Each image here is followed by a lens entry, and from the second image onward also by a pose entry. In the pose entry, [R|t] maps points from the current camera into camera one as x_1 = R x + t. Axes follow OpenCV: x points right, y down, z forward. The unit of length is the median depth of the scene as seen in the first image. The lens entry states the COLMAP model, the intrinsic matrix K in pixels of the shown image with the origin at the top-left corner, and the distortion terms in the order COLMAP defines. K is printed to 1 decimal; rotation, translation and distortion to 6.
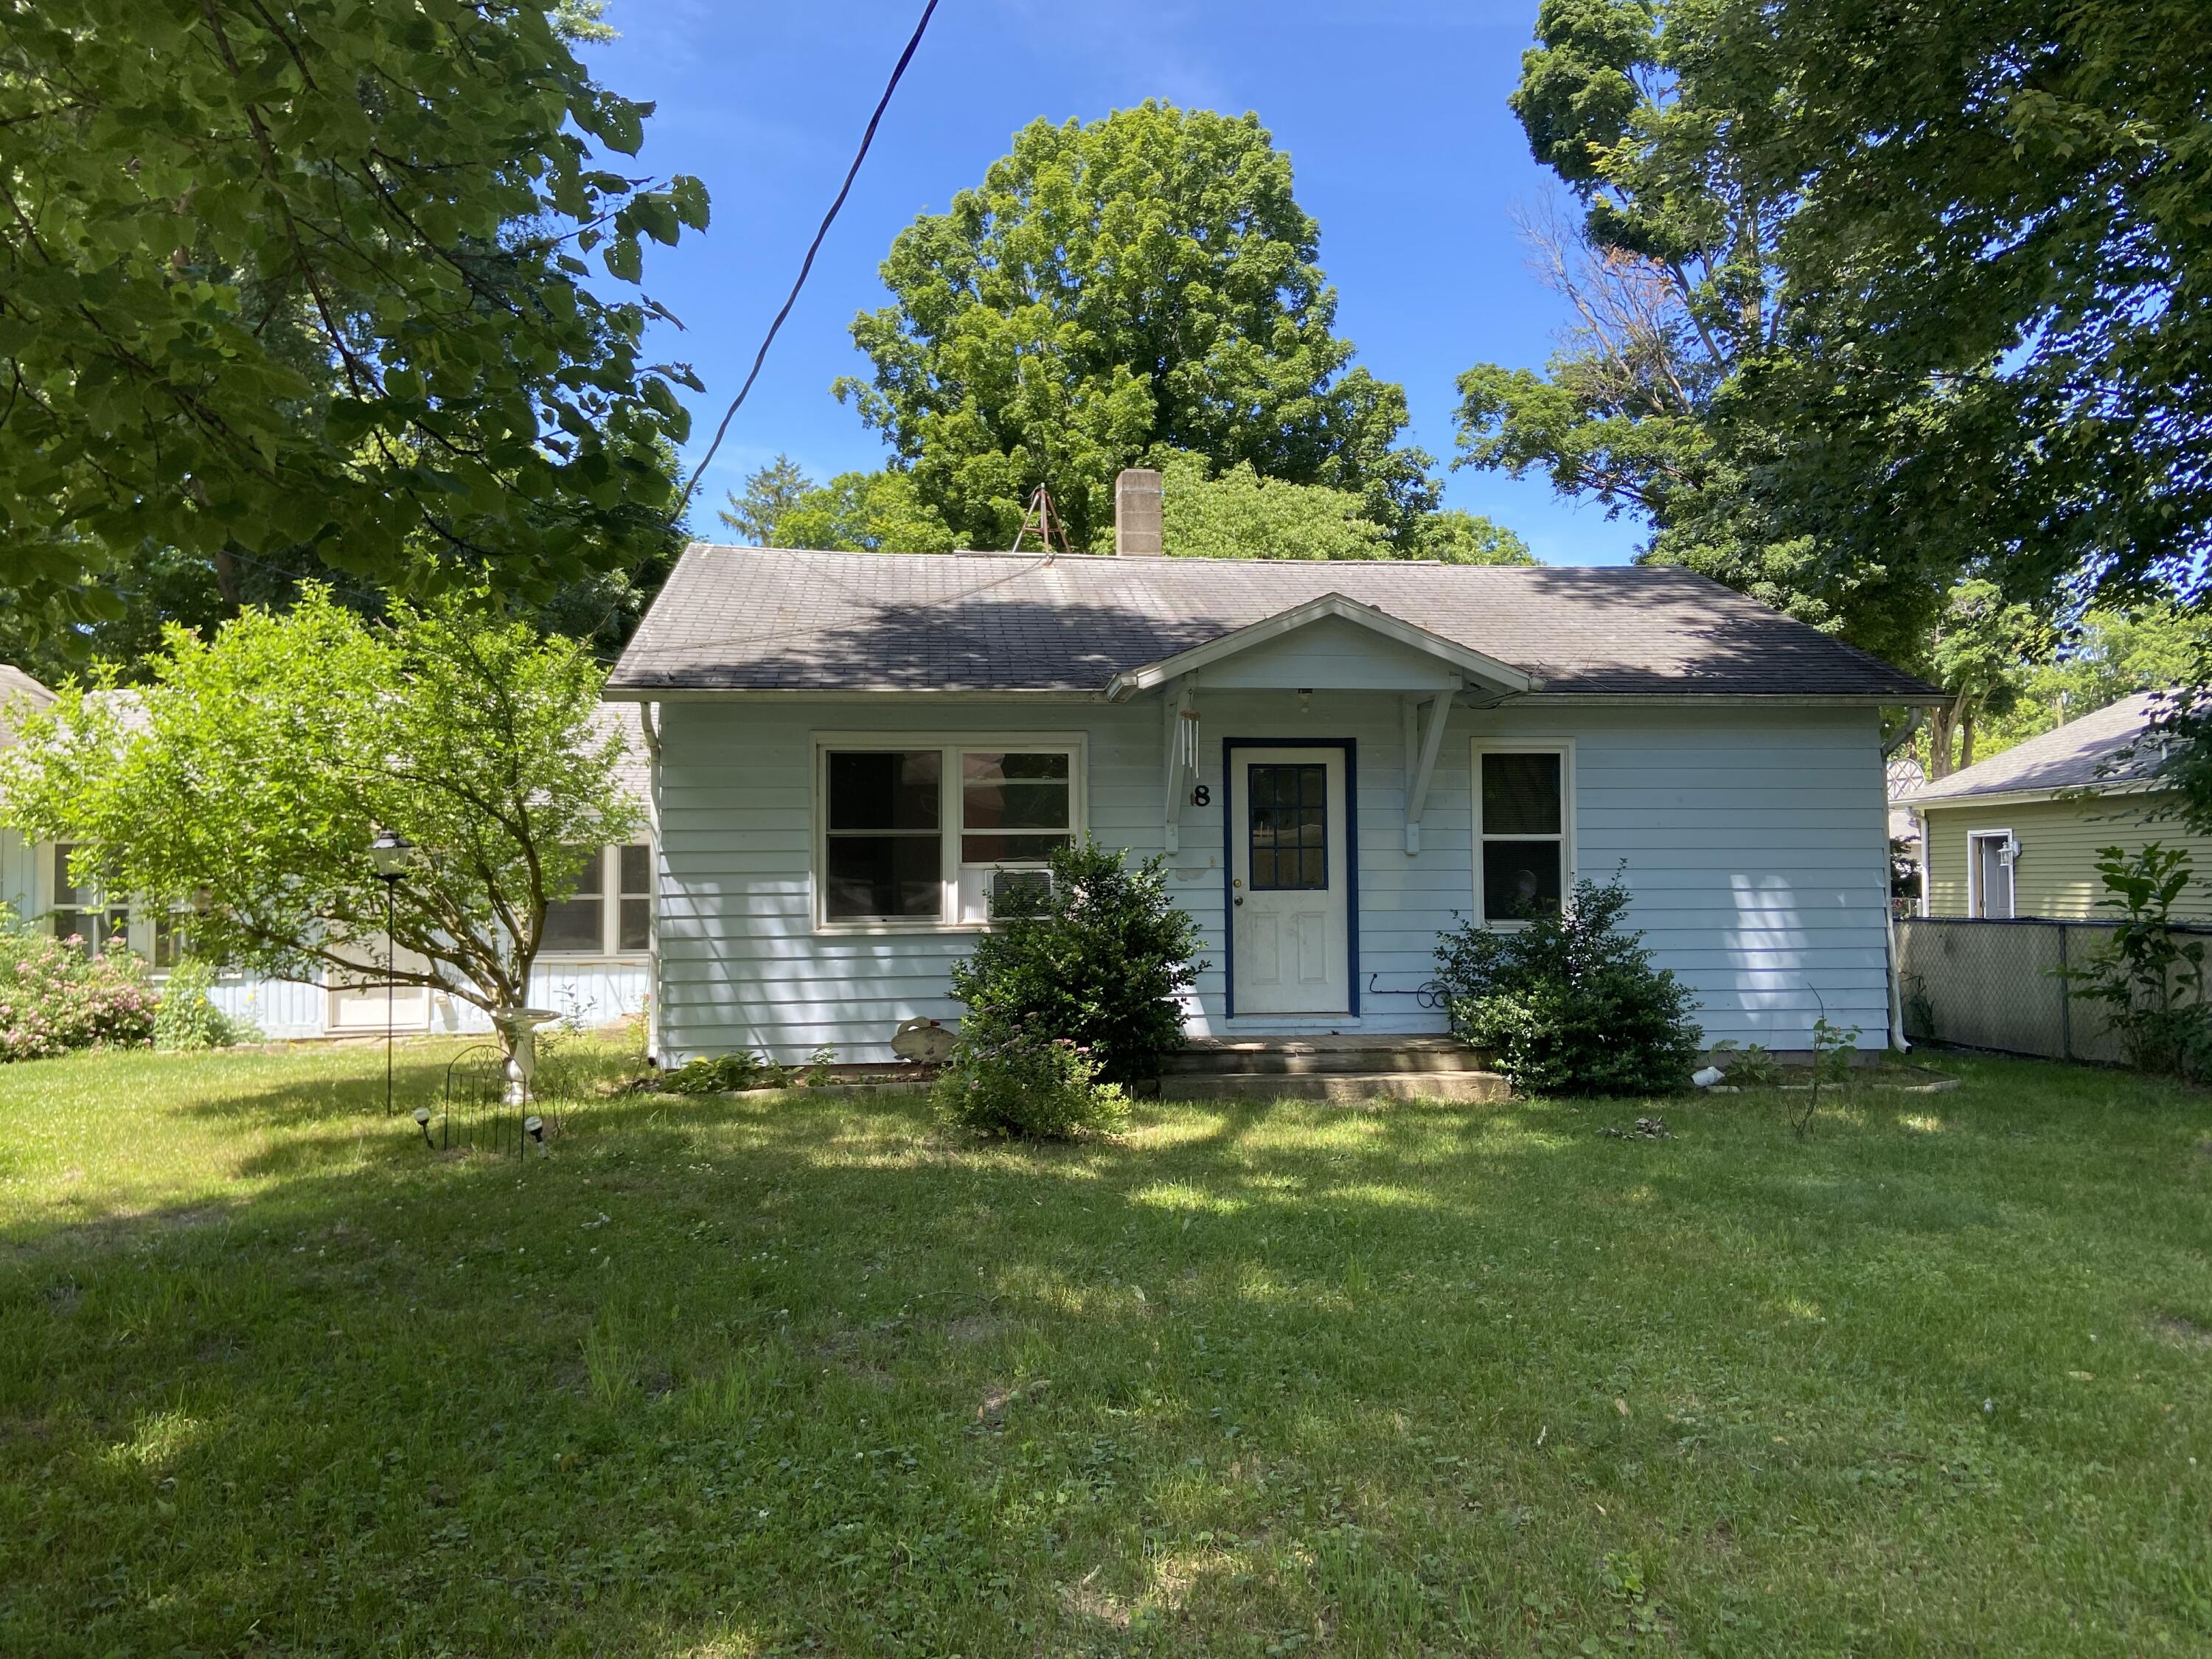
lens RADIAL K [[1663.4, 0, 1107.3], [0, 1663.4, 822.8], [0, 0, 1]] dist [0.086972, -0.088011]
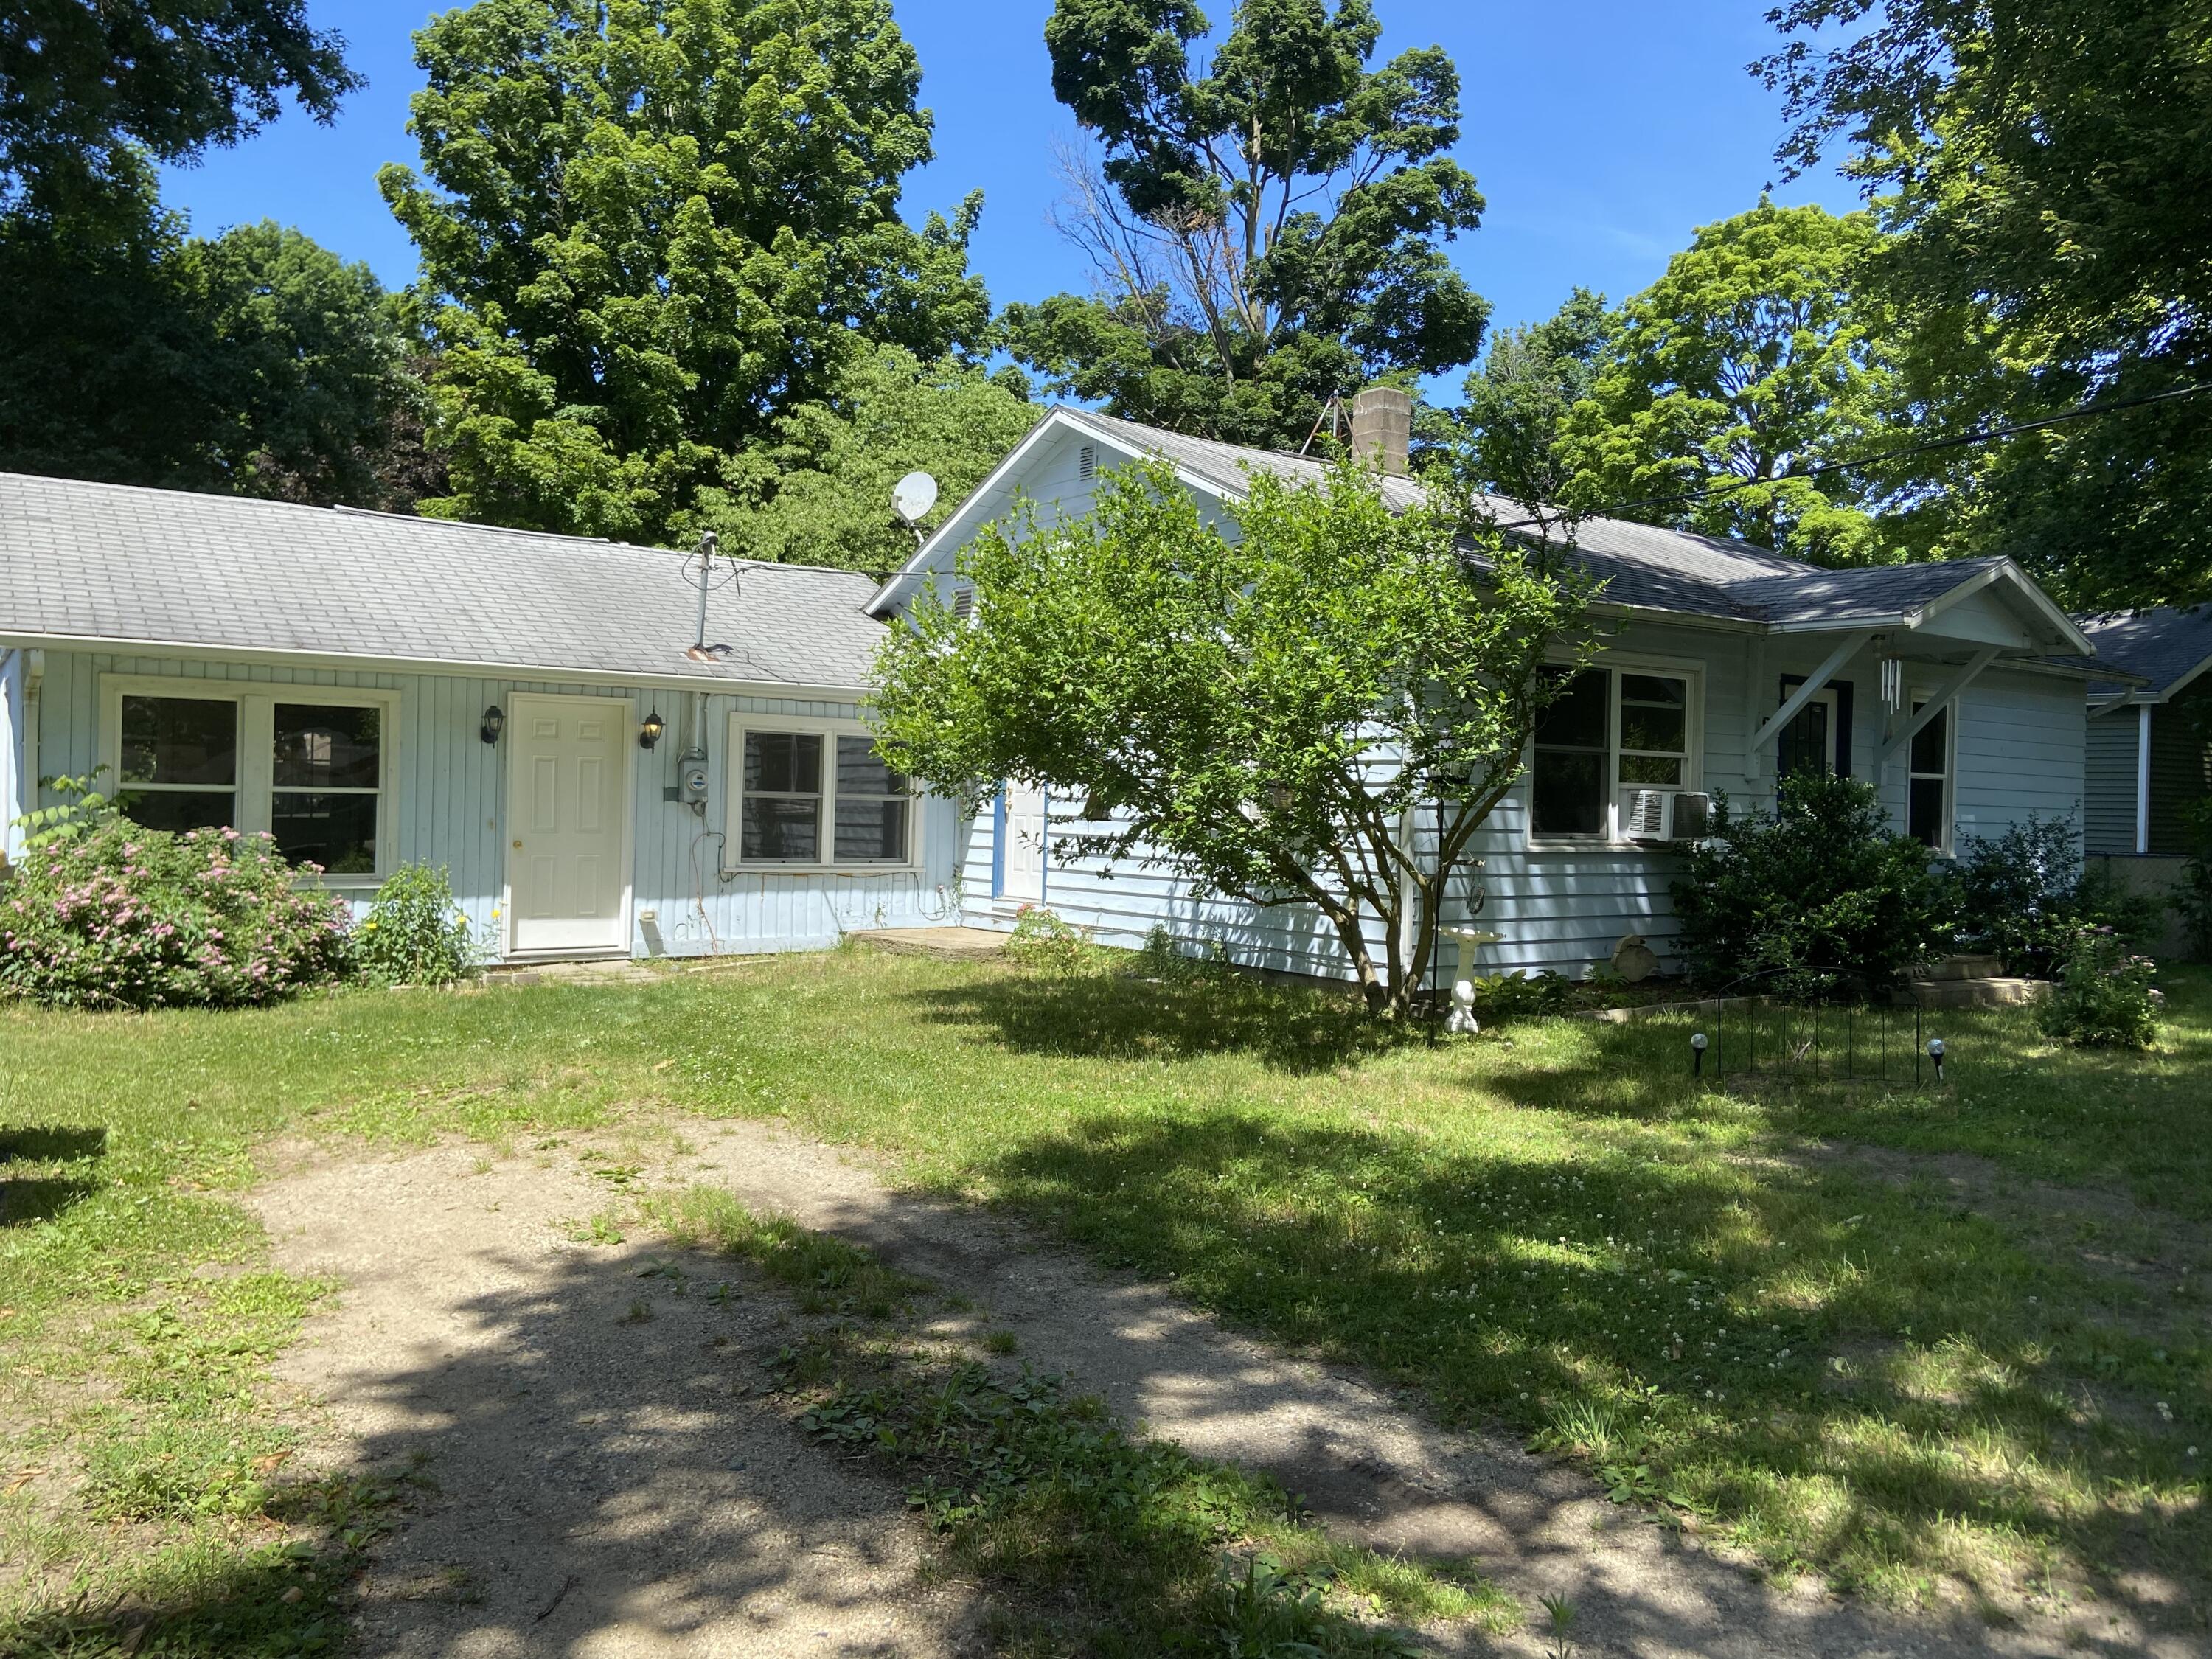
lens RADIAL K [[1663.4, 0, 1107.8], [0, 1663.4, 824.7], [0, 0, 1]] dist [0.086972, -0.088011]
pose [[0.859898, 0.019308, 0.510100, -0.857974], [-0.046763, 0.998062, 0.041052, 0.021899], [-0.508319, -0.059154, 0.859135, 0.277682]]
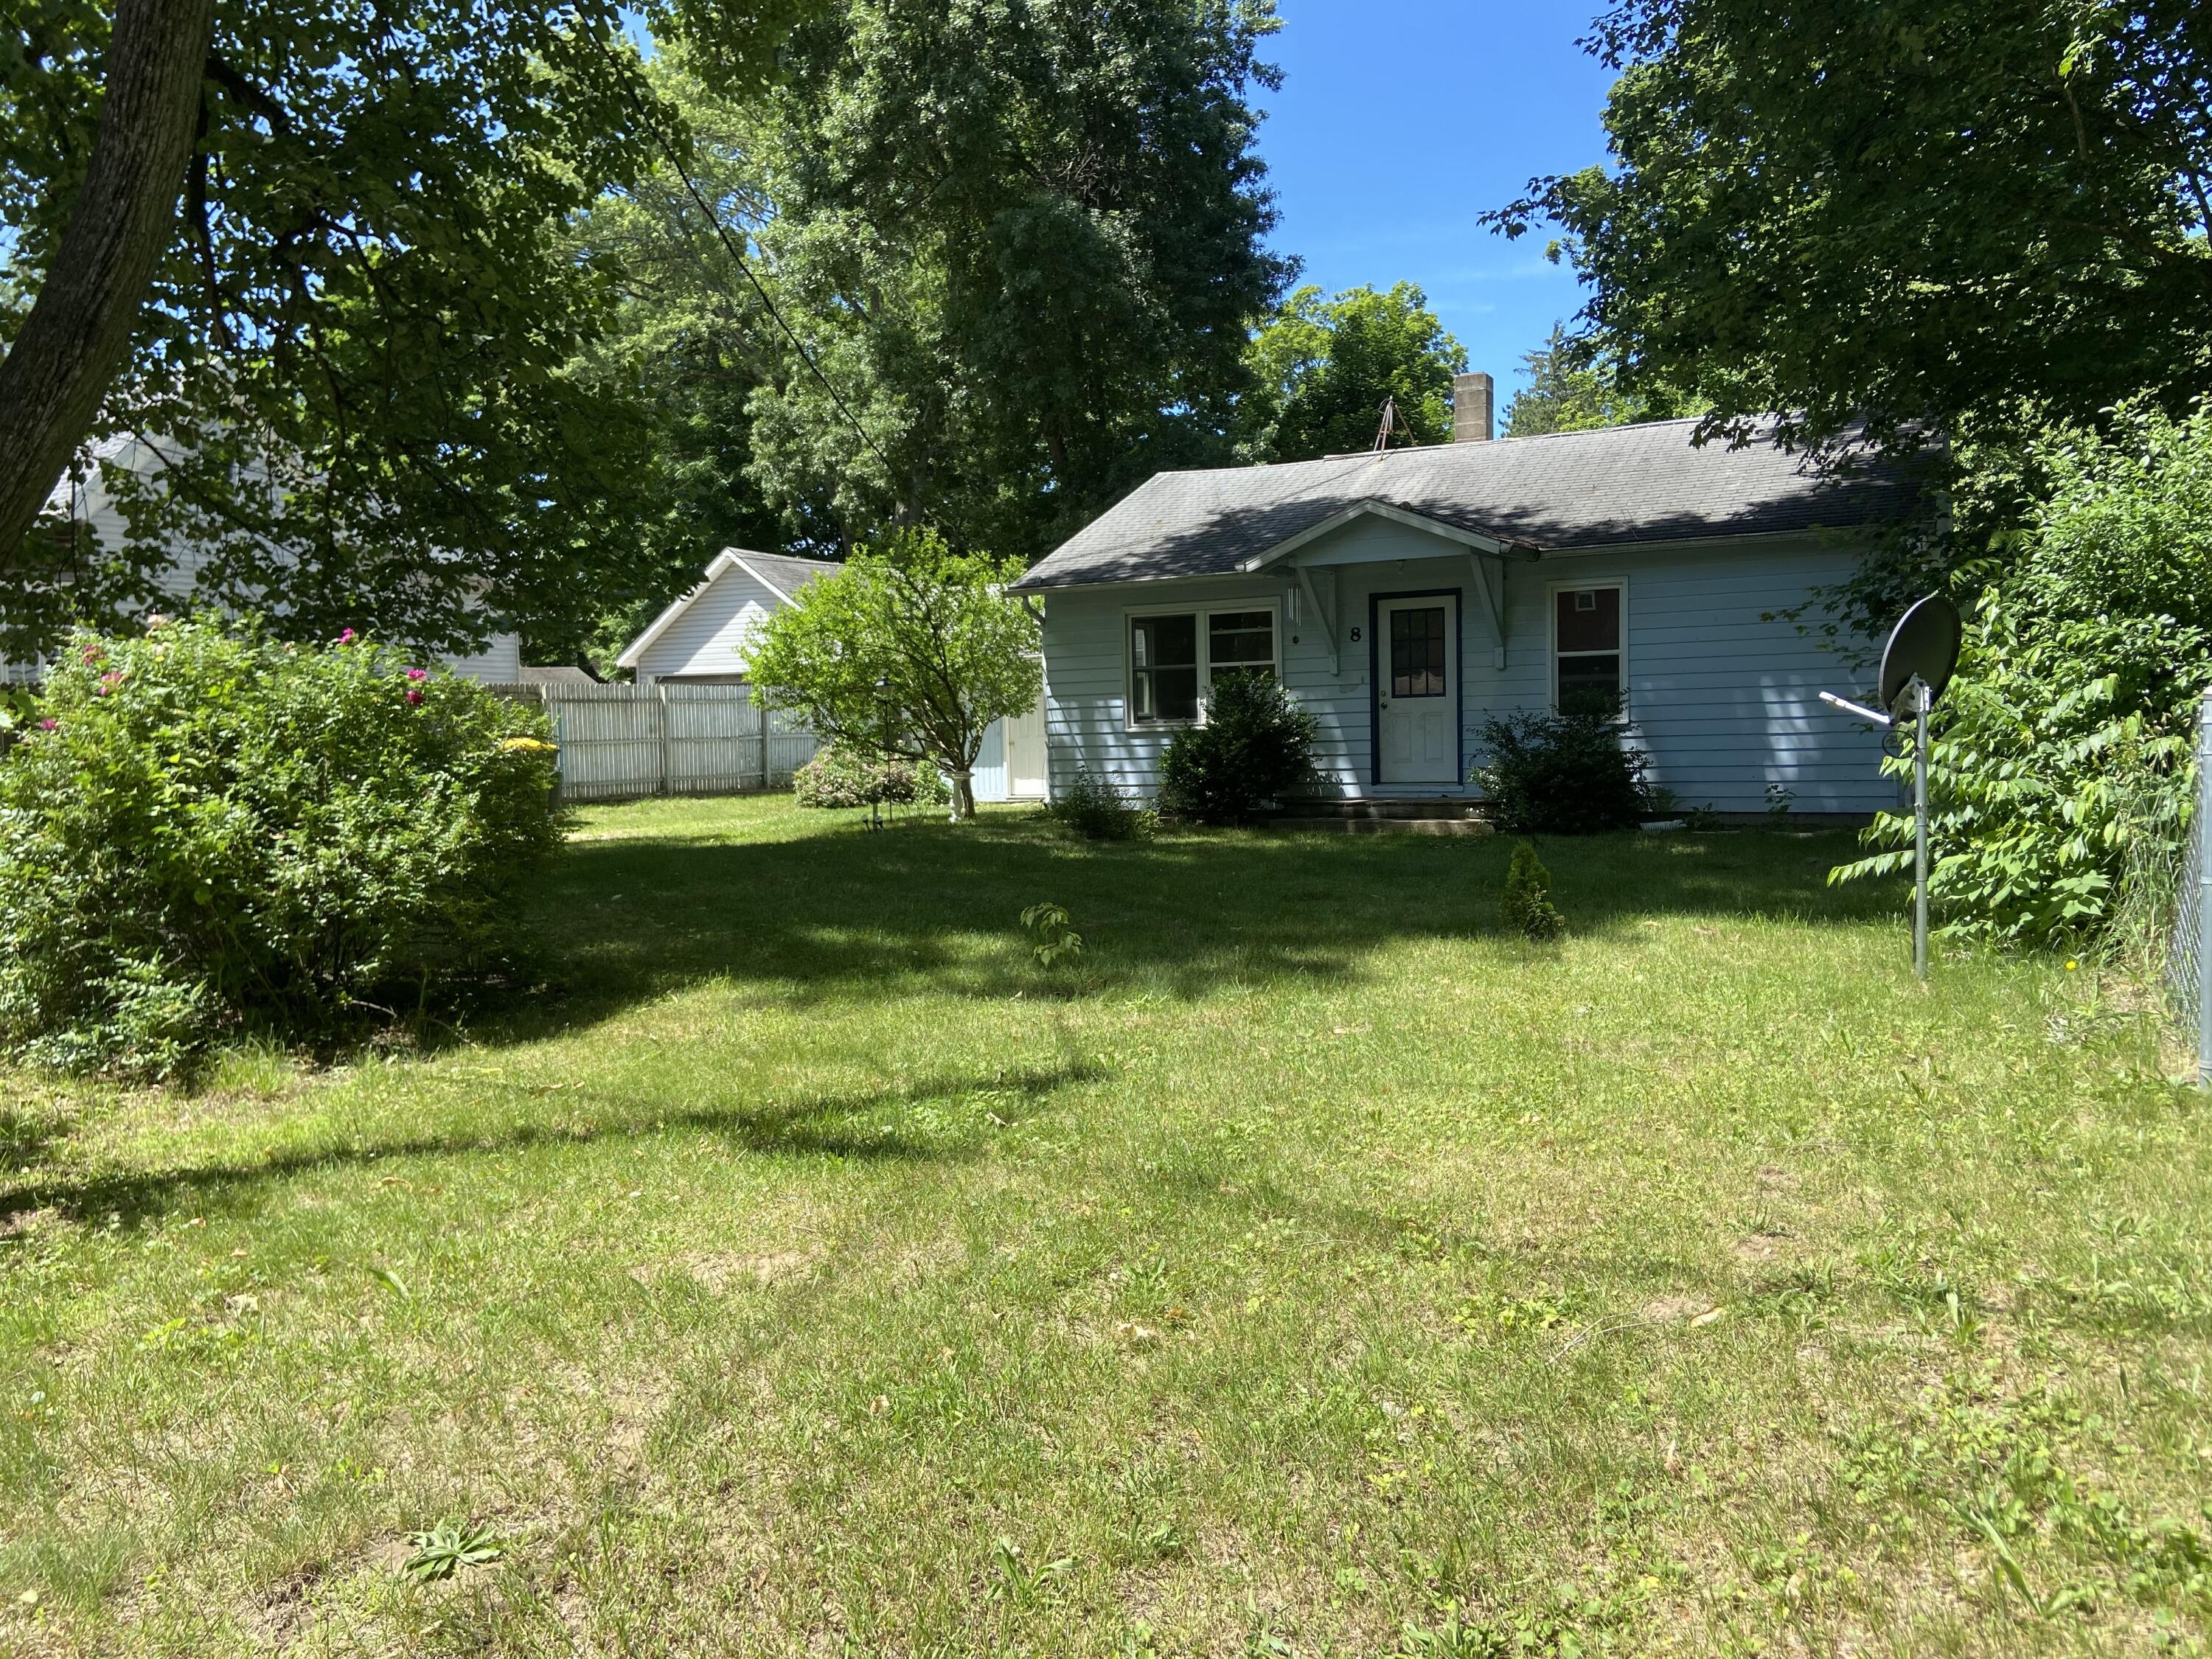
lens RADIAL K [[1663.4, 0, 1106.9], [0, 1663.4, 832.8], [0, 0, 1]] dist [0.086972, -0.088011]
pose [[0.822157, 0.023206, -0.568788, 0.718689], [0.040784, 0.994200, 0.099514, 0.002248], [0.567798, -0.105014, 0.816442, -0.347518]]
